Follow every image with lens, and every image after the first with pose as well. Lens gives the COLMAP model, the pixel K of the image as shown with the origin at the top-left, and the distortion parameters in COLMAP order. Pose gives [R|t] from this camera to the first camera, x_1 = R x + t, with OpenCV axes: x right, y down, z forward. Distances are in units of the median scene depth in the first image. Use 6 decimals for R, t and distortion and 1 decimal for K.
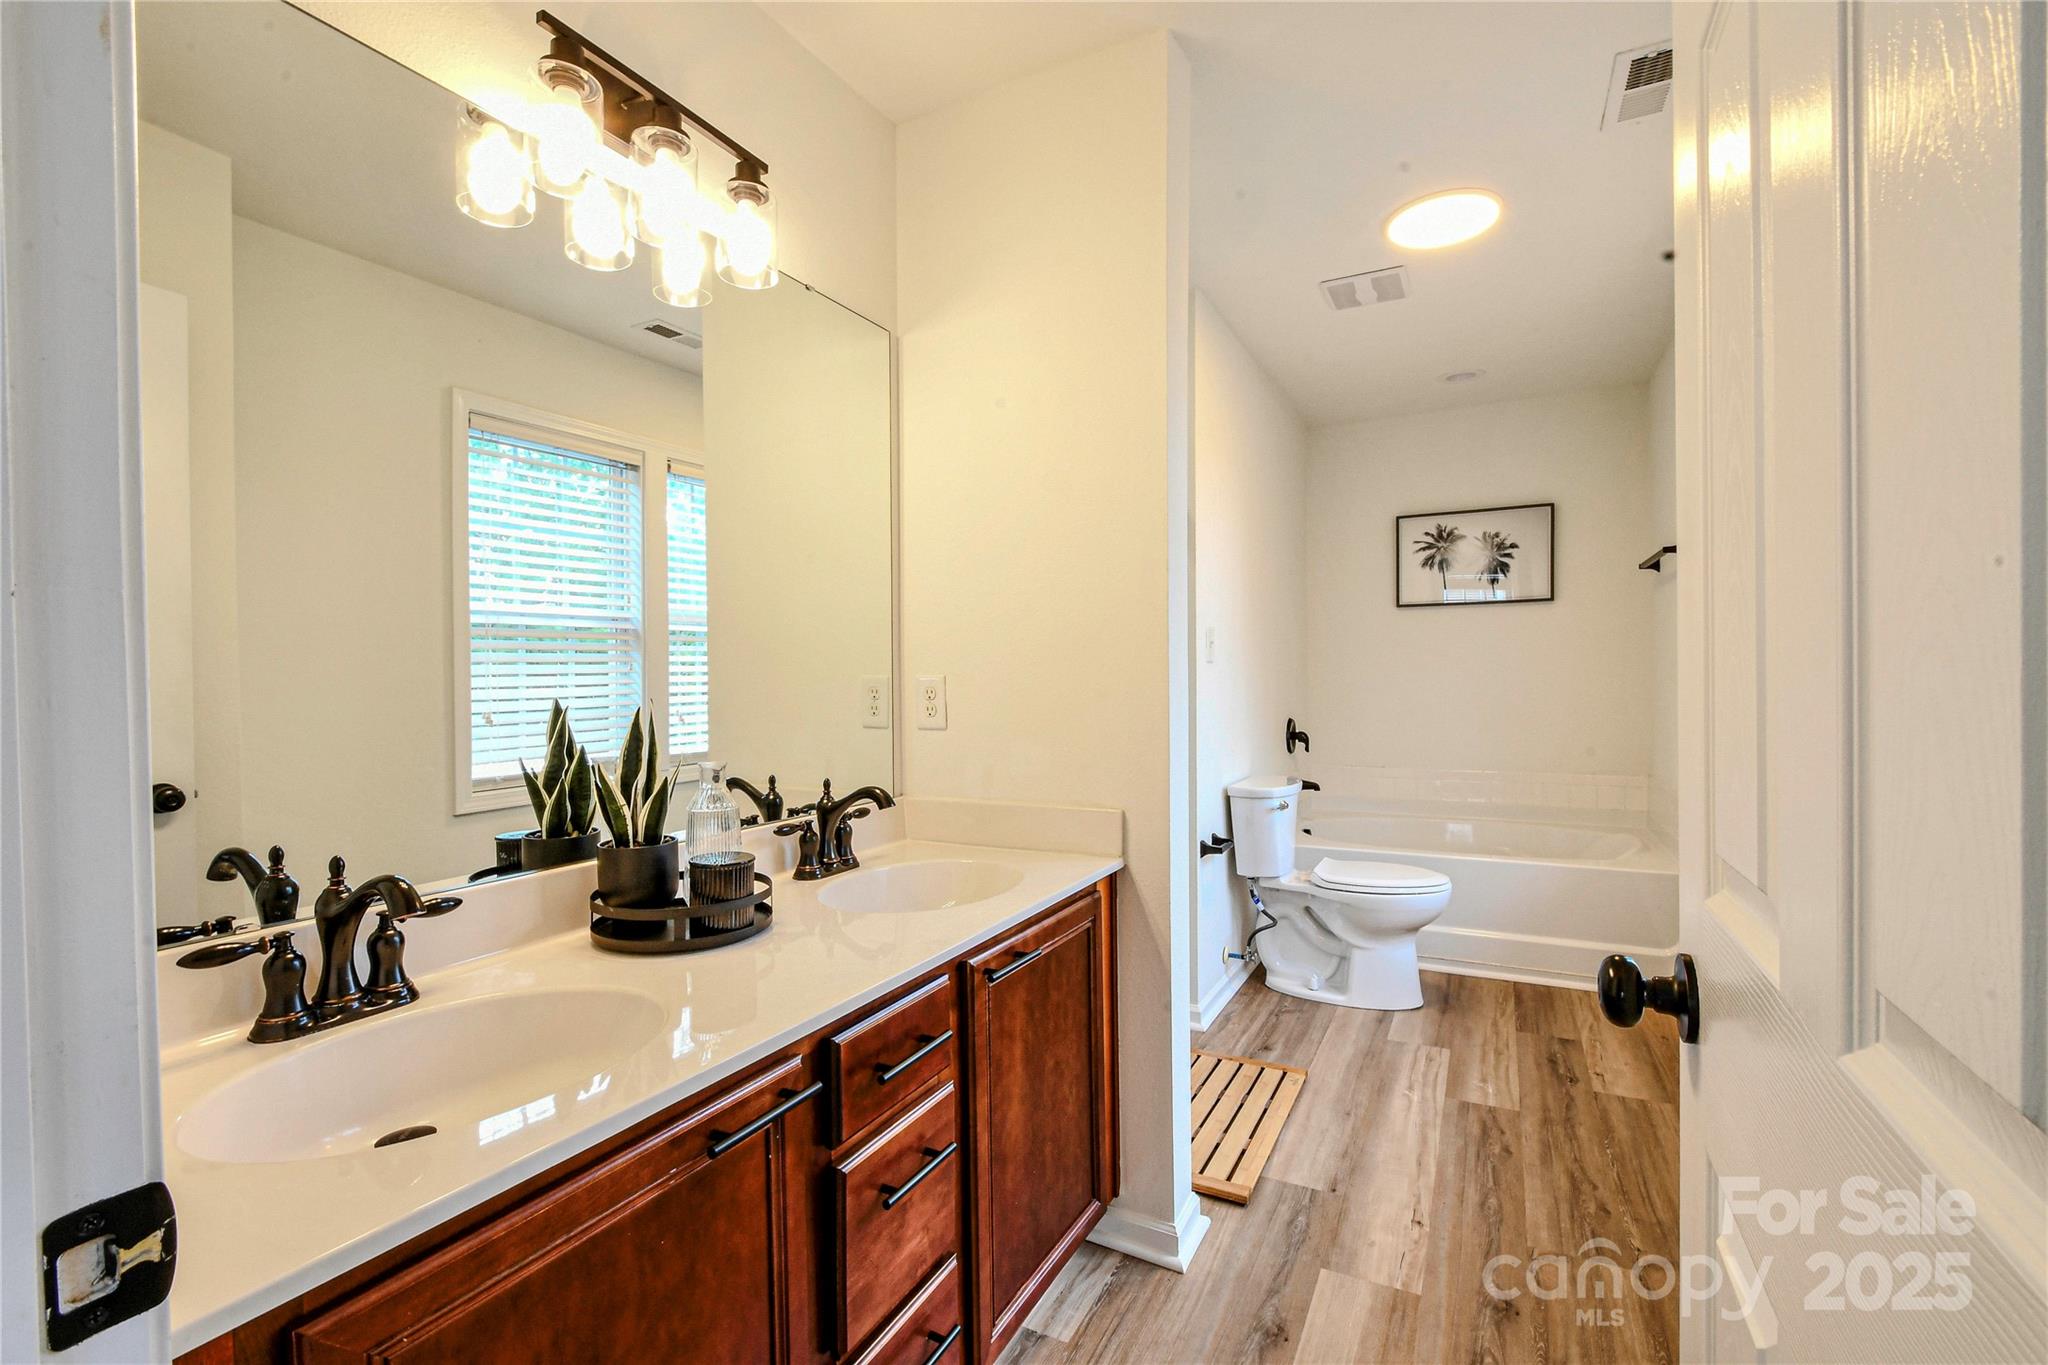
lens RADIAL K [[862.7, 0, 1021.9], [0, 862.7, 714.7], [0, 0, 1]] dist [0.000023, 0.000038]
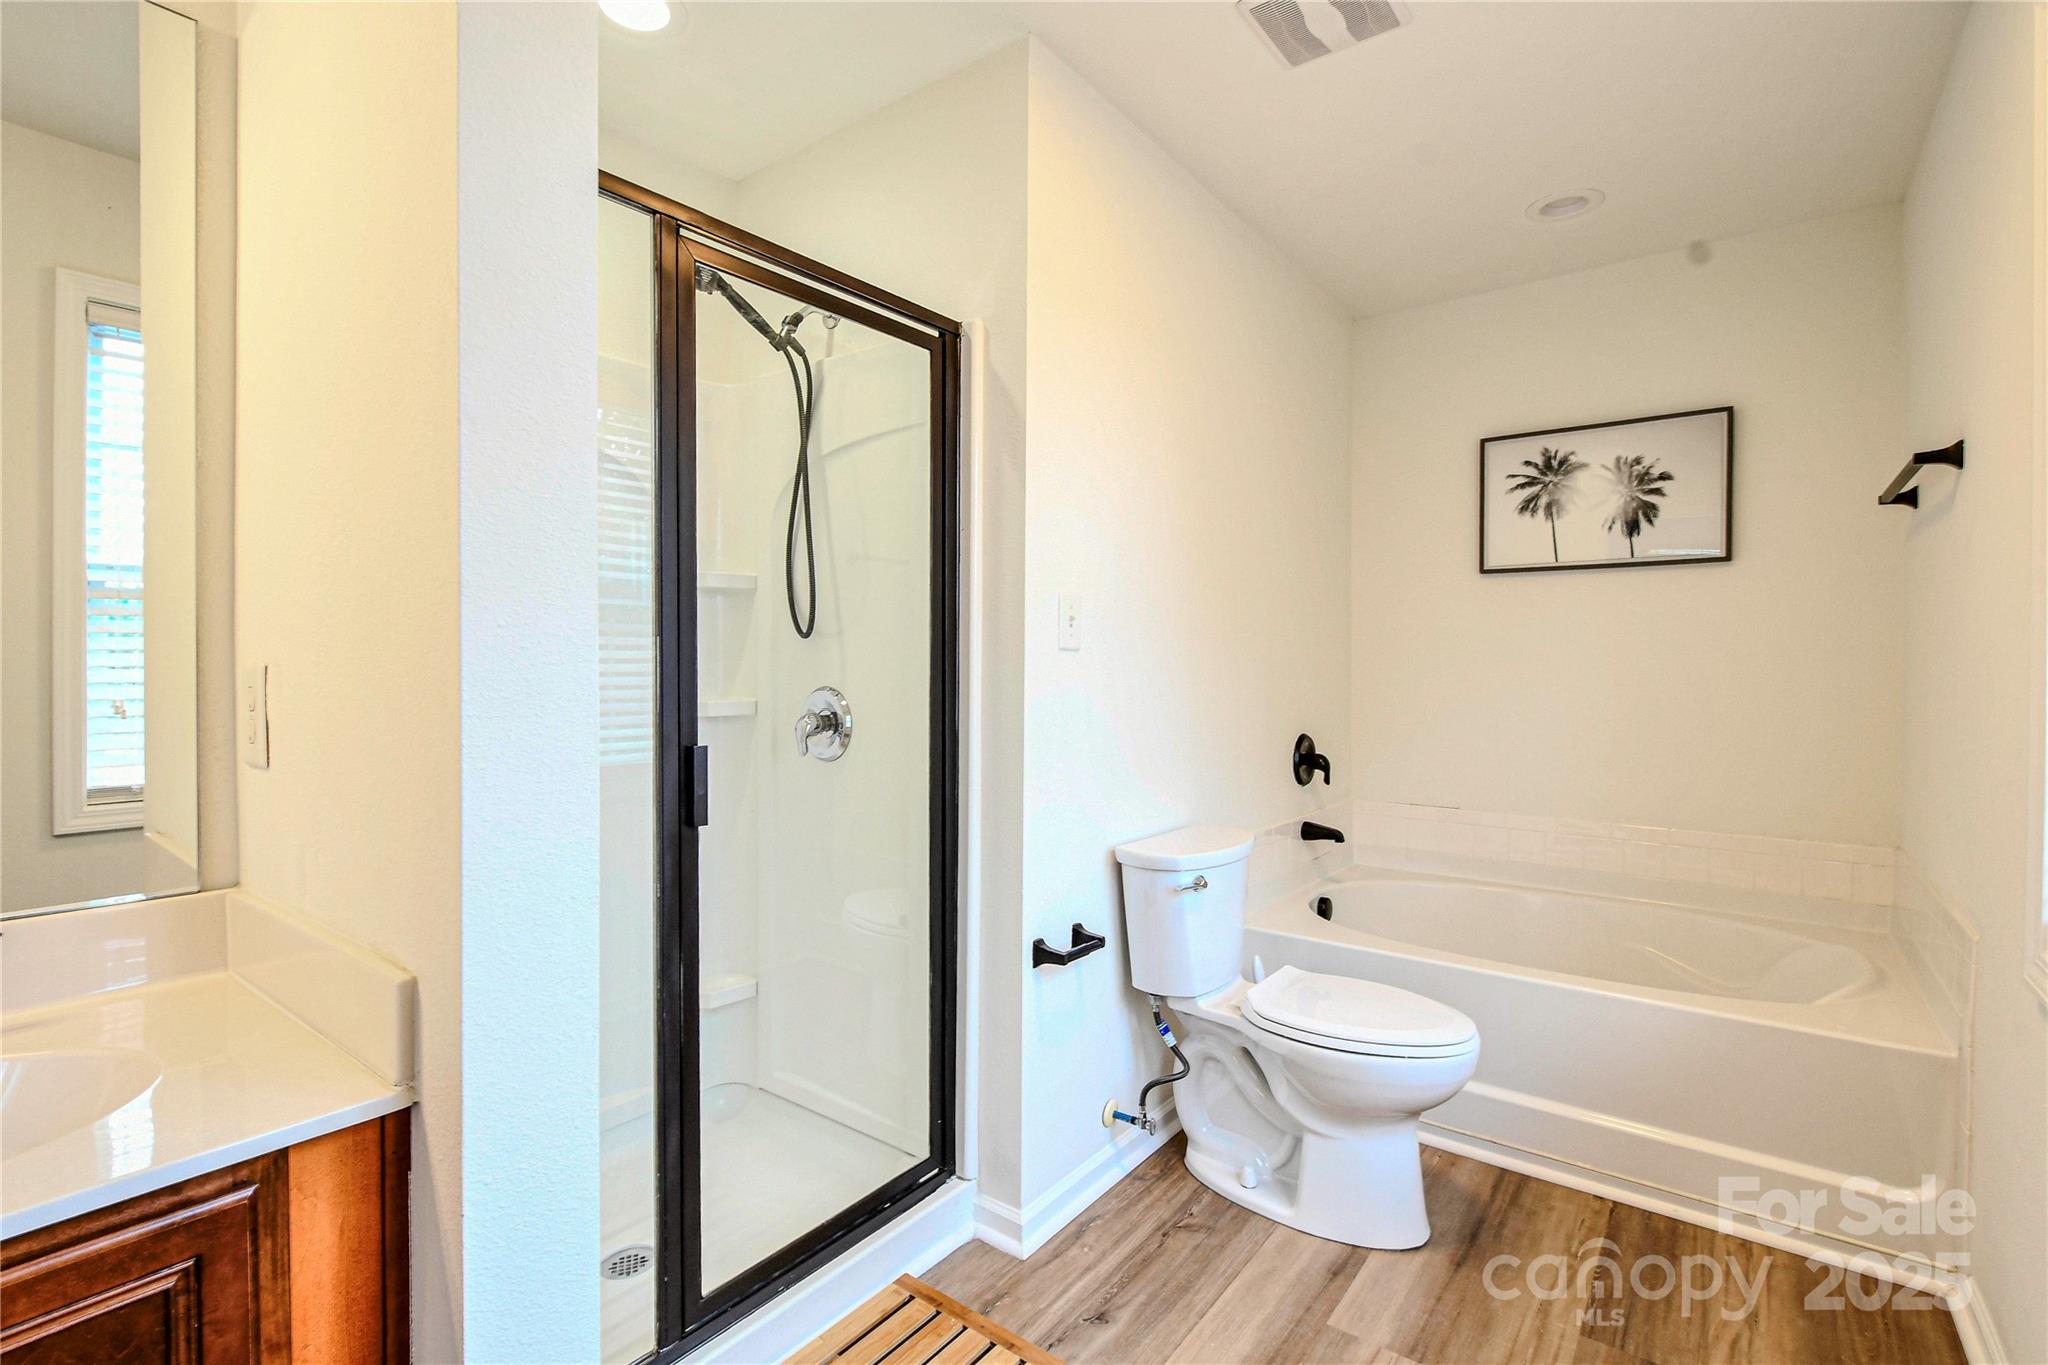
lens RADIAL K [[905.4, 0, 1030.9], [0, 905.4, 695.8], [0, 0, 1]] dist [-0.000134, -0.000528]
pose [[0.986597, 0.024527, -0.161320, 0.246282], [-0.025881, 0.999645, -0.006301, -0.018570], [0.161109, 0.010392, 0.986882, 0.295870]]
